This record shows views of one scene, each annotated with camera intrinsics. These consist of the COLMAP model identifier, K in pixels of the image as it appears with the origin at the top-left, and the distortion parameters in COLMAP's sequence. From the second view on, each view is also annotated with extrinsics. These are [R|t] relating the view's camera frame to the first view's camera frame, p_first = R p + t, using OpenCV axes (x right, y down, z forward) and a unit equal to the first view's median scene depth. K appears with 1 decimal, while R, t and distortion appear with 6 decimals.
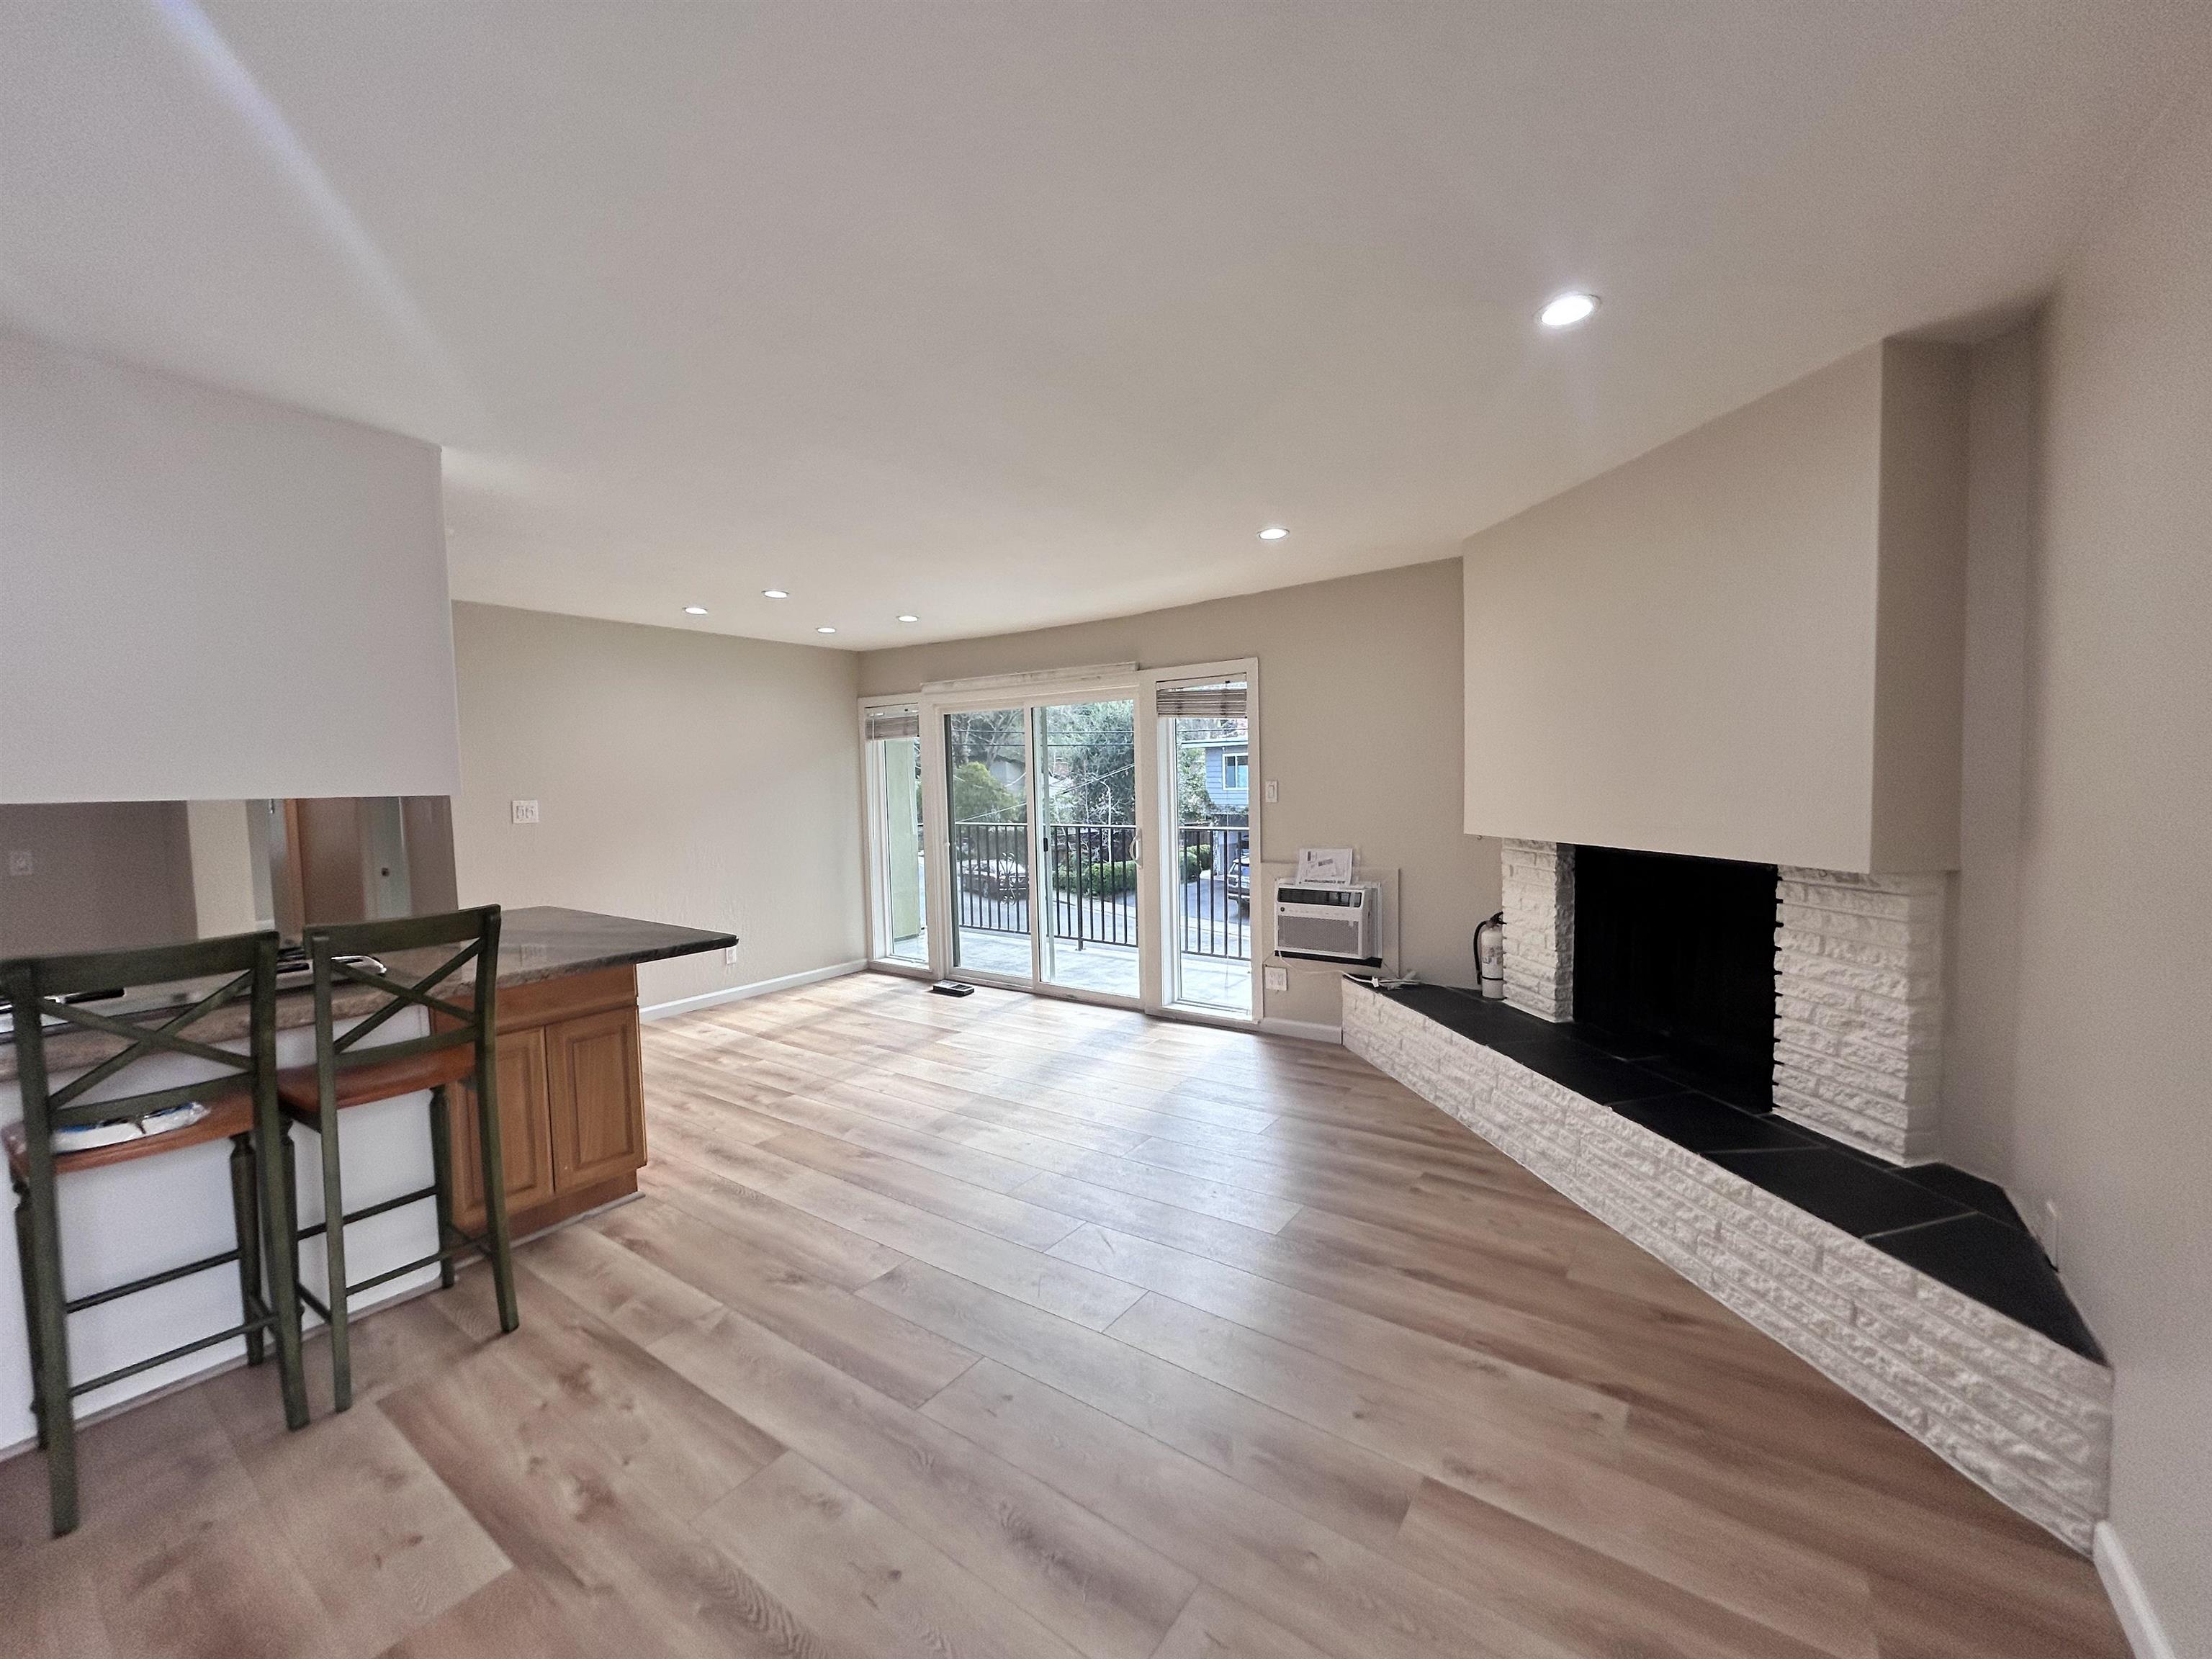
lens RADIAL K [[884.9, 0, 1100.7], [0, 884.9, 827.3], [0, 0, 1]] dist [-0.002161, -0.000458]
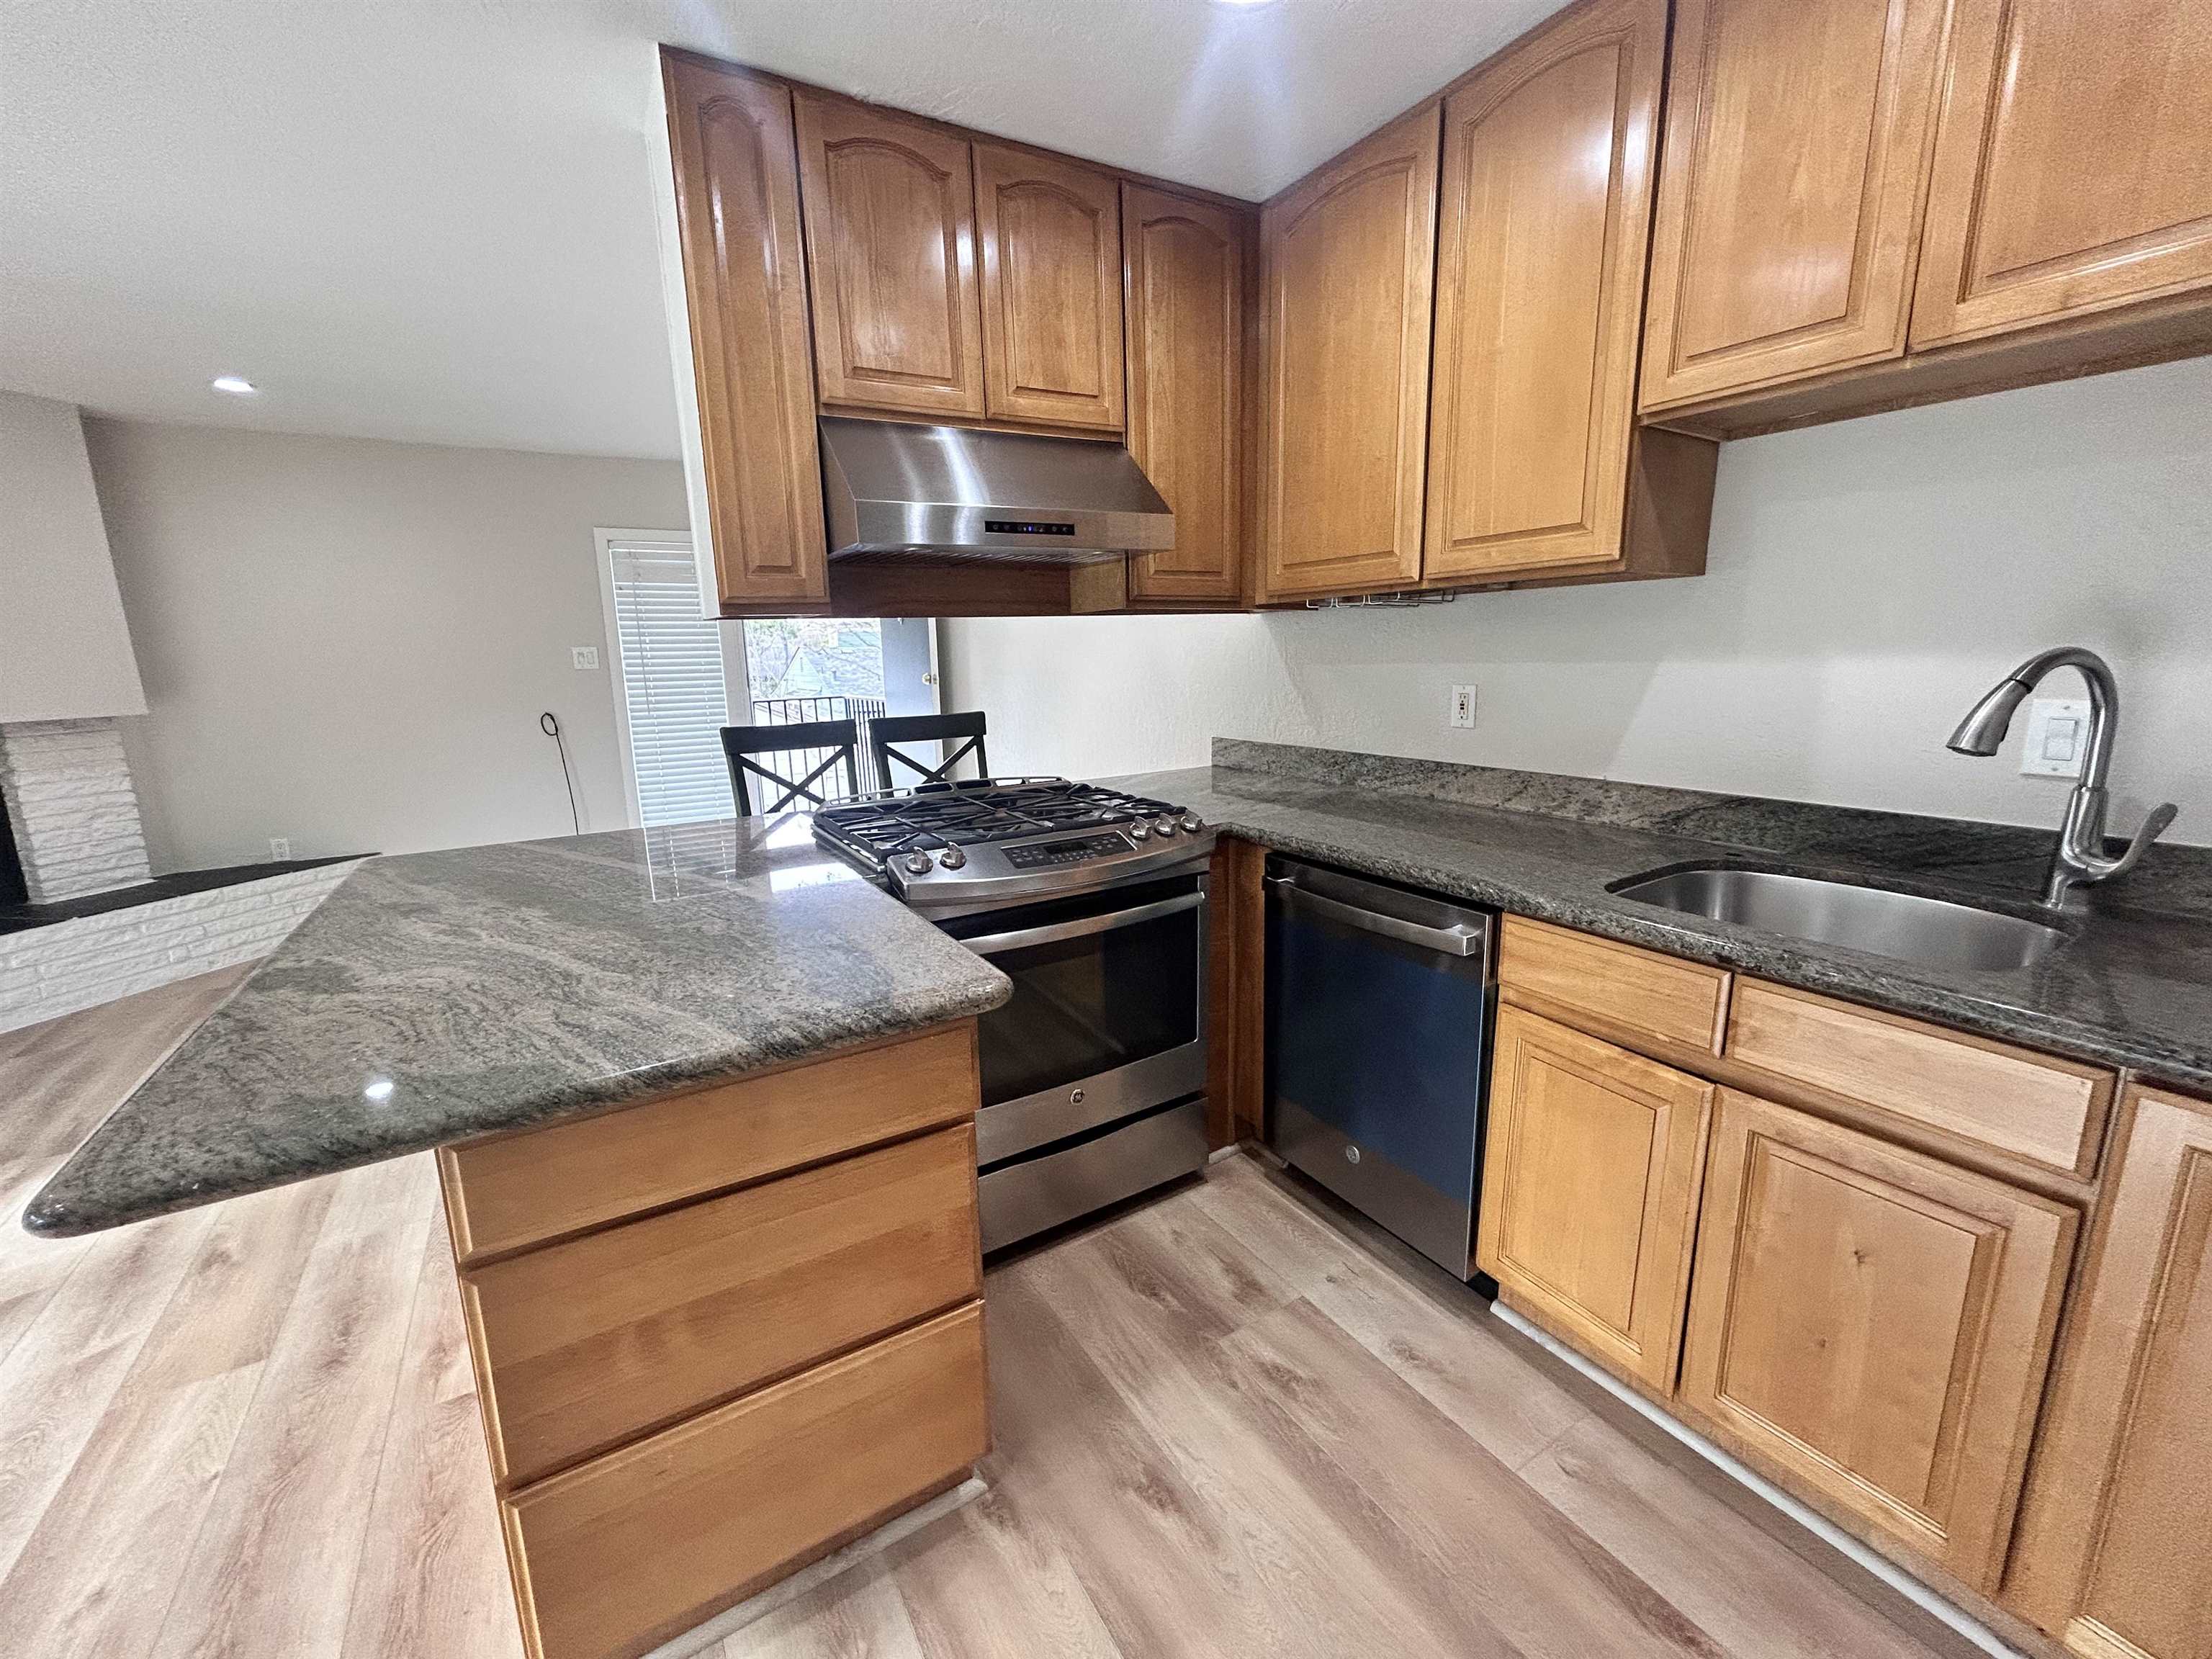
lens RADIAL K [[887.8, 0, 1104.0], [0, 887.8, 828.9], [0, 0, 1]] dist [-0.001690, 0.000617]
pose [[-0.921779, -0.032588, 0.386344, -0.977746], [0.067430, 0.967802, 0.242514, -0.016483], [-0.381808, 0.249595, -0.889902, 1.154280]]
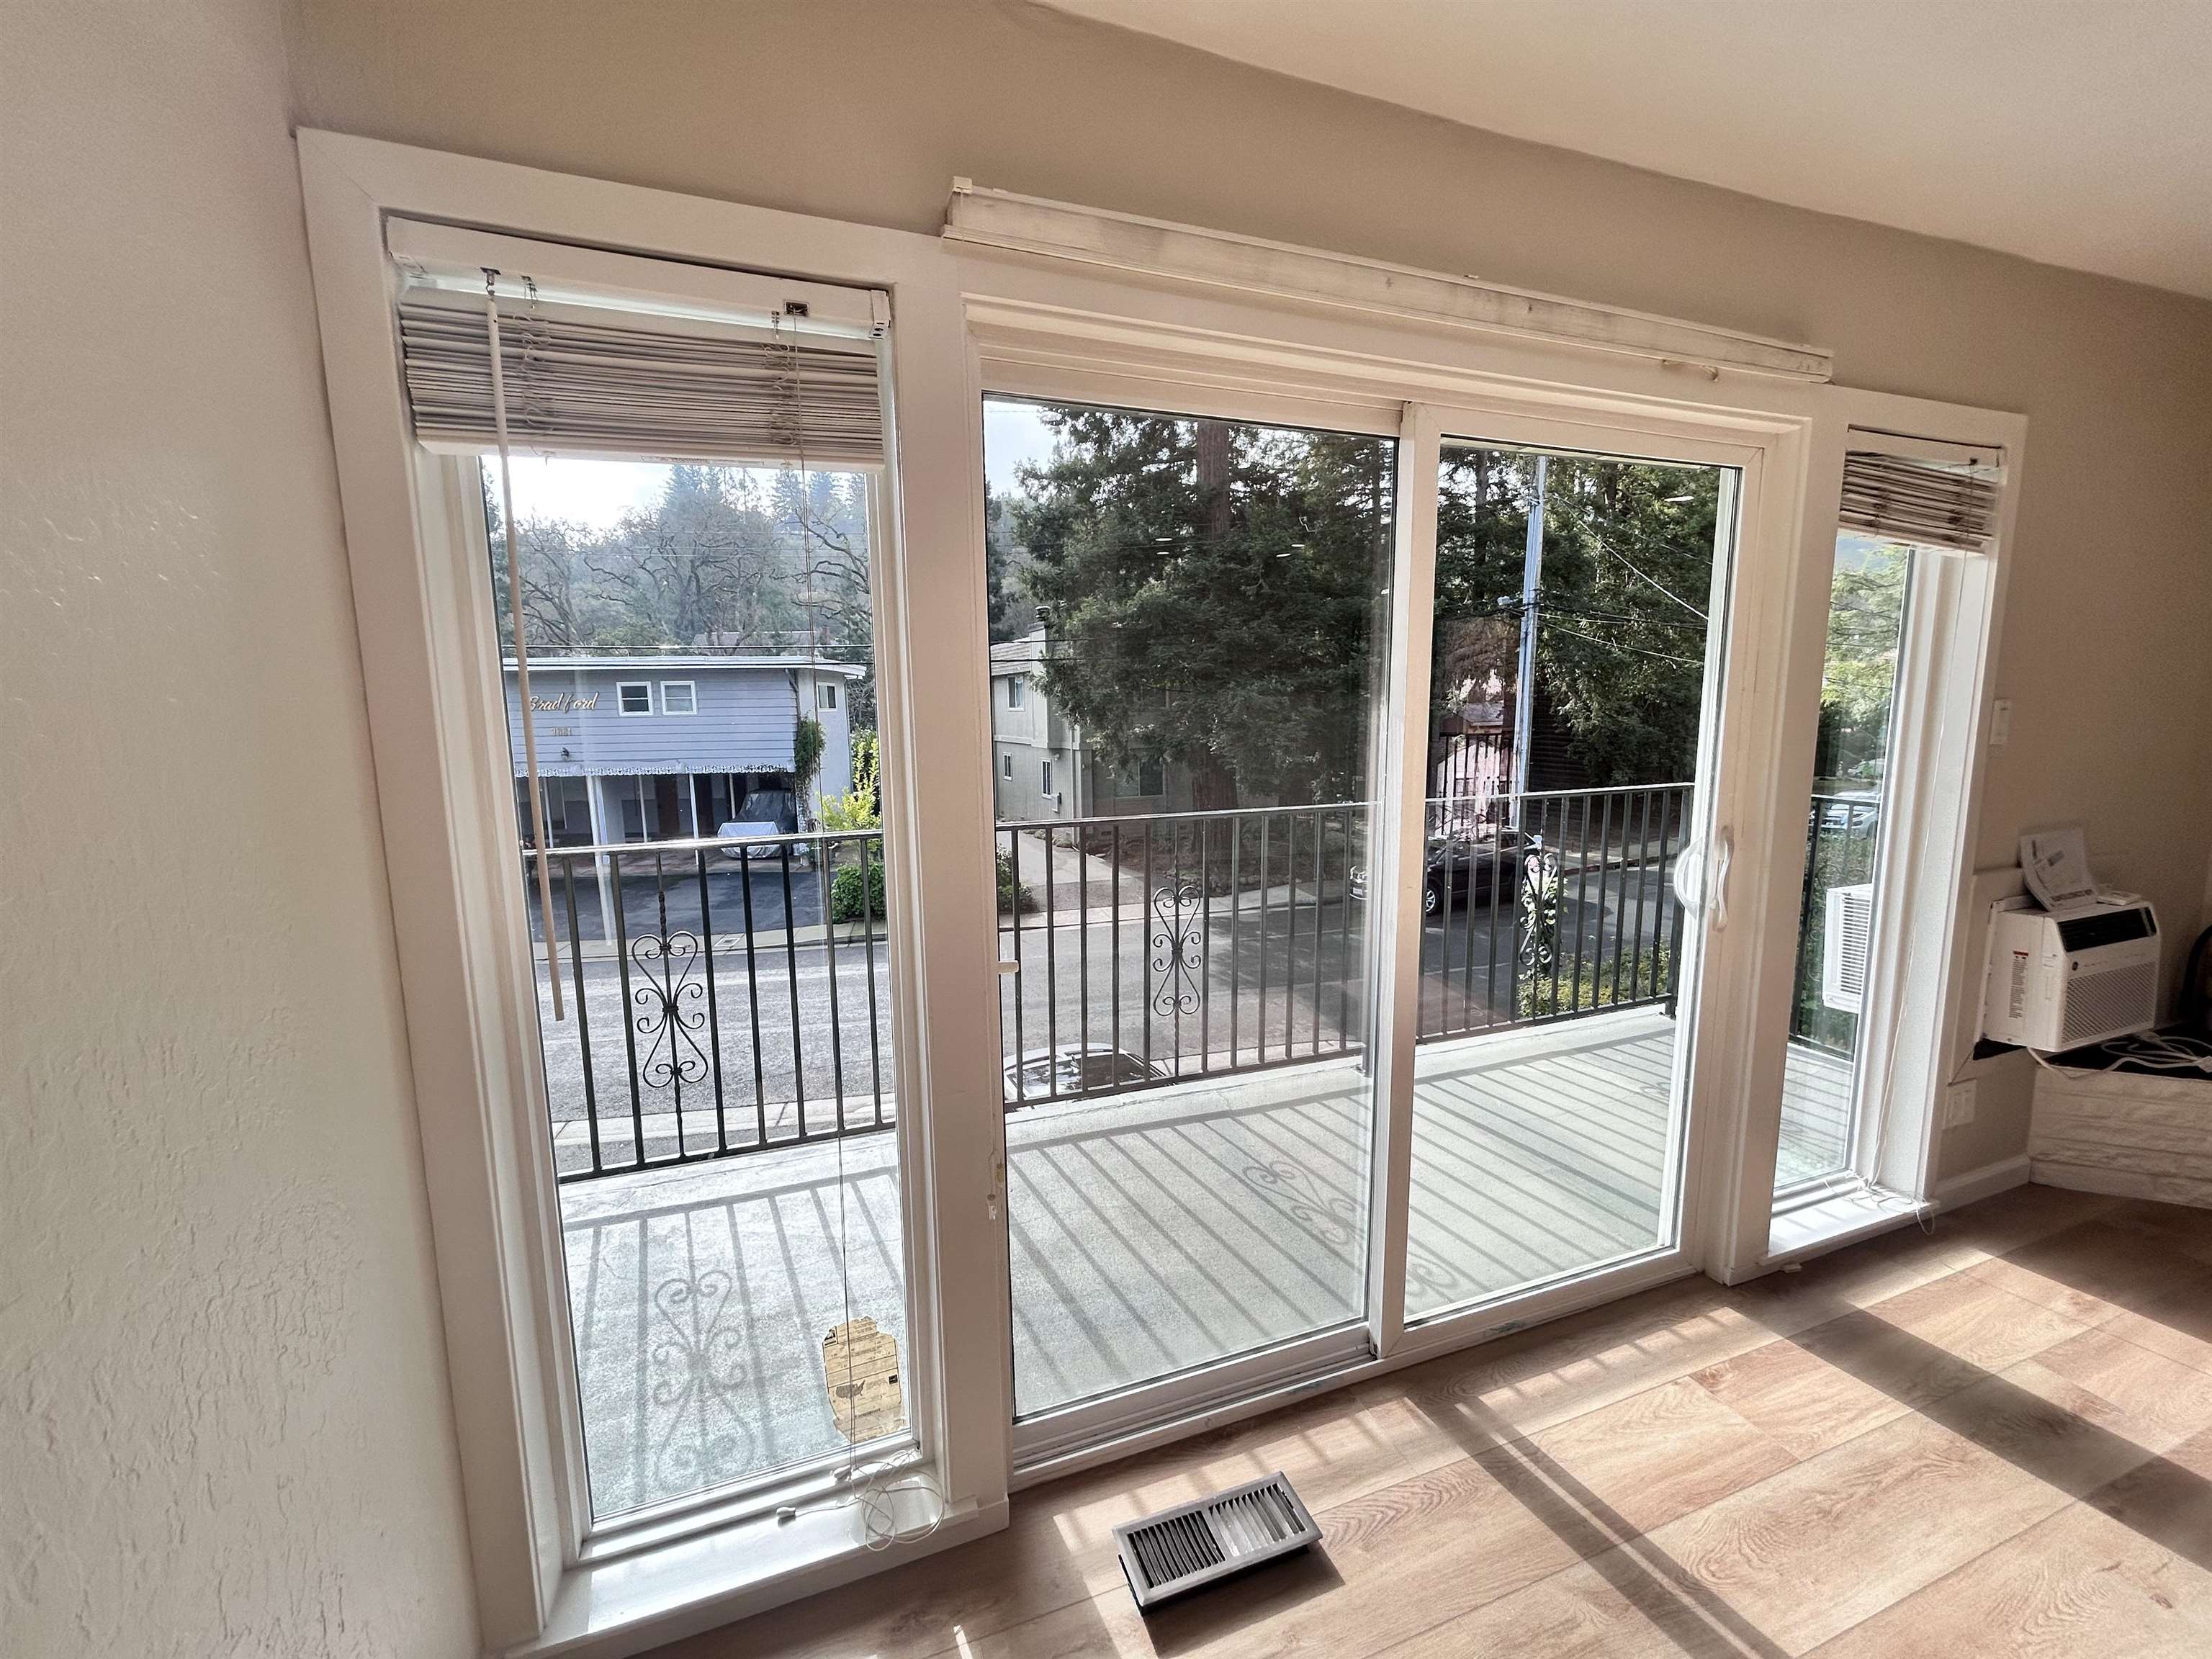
lens RADIAL K [[889.7, 0, 1106.0], [0, 889.7, 829.5], [0, 0, 1]] dist [-0.000735, -0.000604]
pose [[0.563099, -0.099381, 0.820392, -0.613361], [0.051628, 0.995034, 0.085101, -0.063469], [-0.824775, -0.005565, 0.565434, 1.477255]]
